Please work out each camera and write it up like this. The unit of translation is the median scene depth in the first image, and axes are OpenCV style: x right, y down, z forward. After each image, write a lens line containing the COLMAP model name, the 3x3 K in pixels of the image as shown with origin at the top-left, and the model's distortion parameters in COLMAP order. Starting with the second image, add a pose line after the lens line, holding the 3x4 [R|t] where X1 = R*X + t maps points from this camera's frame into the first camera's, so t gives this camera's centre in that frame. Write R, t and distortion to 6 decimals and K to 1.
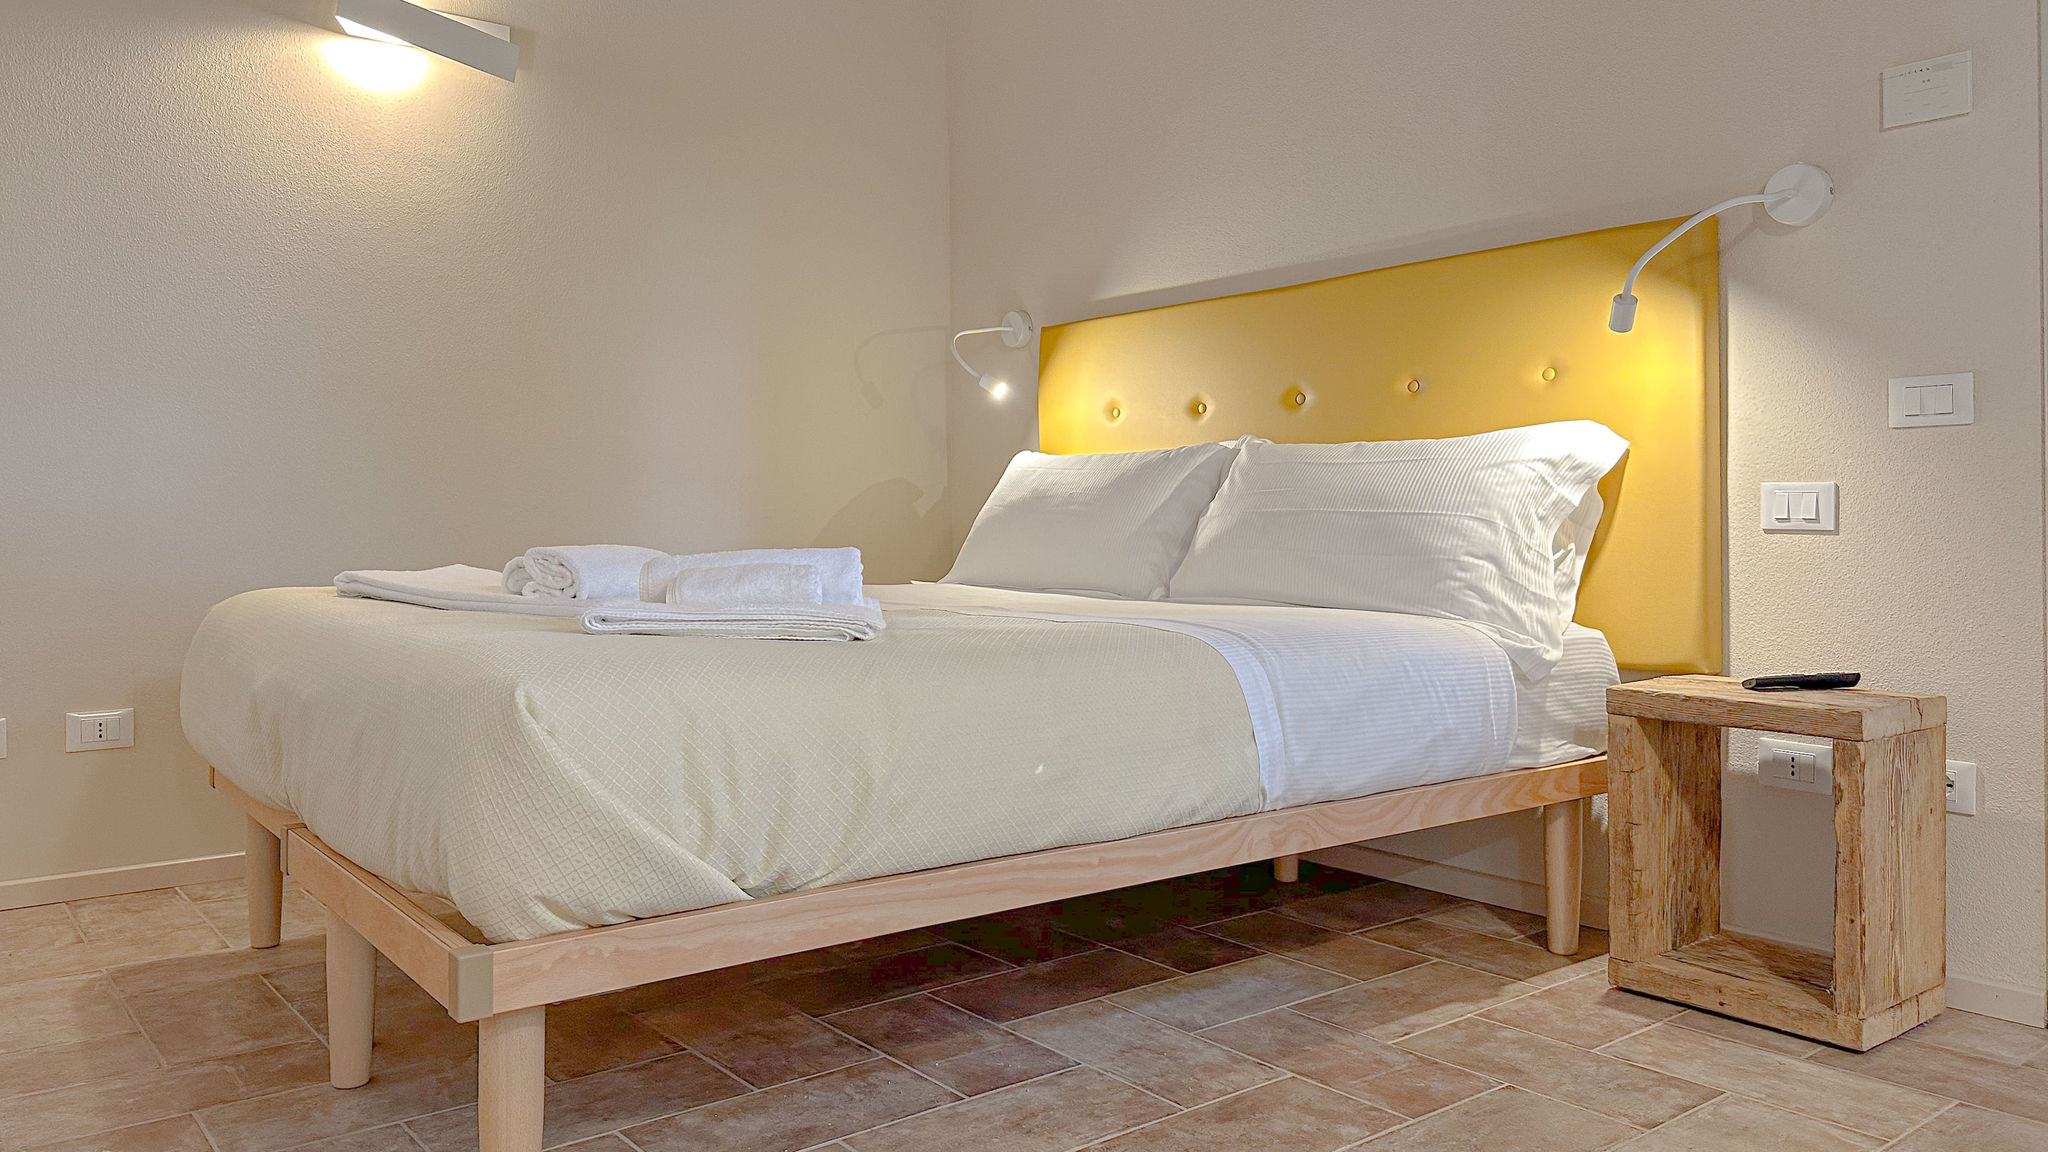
lens RADIAL K [[1482.4, 0, 1031.3], [0, 1482.4, 517.7], [0, 0, 1]] dist [0.070984, -0.000155]
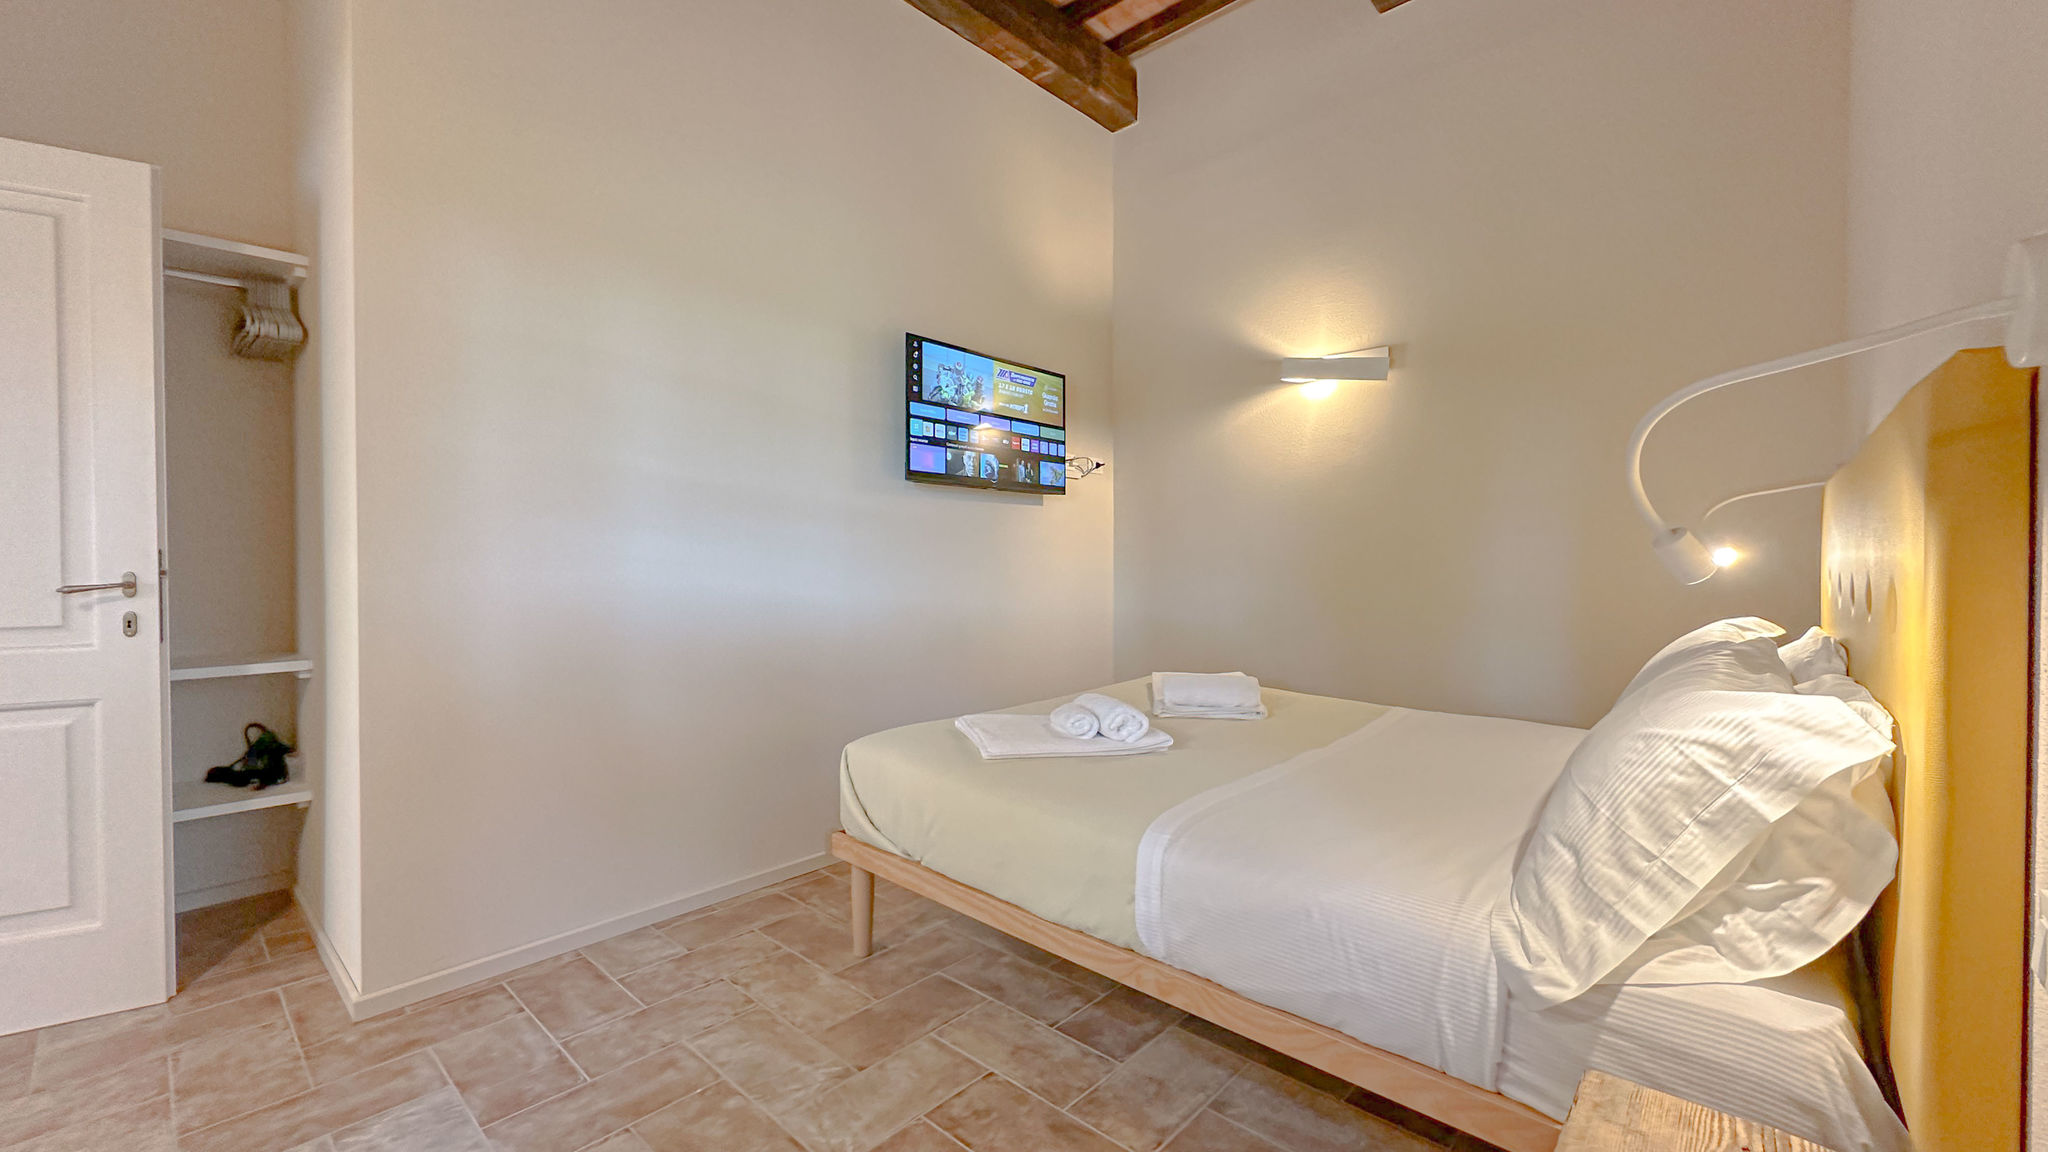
lens RADIAL K [[815.4, 0, 998.3], [0, 815.4, 568.9], [0, 0, 1]] dist [-0.002270, 0.000000]
pose [[0.136606, 0.011146, -0.990563, 0.761701], [0.014231, 0.999811, 0.013213, -0.148036], [0.990523, -0.015901, 0.136422, 0.679269]]
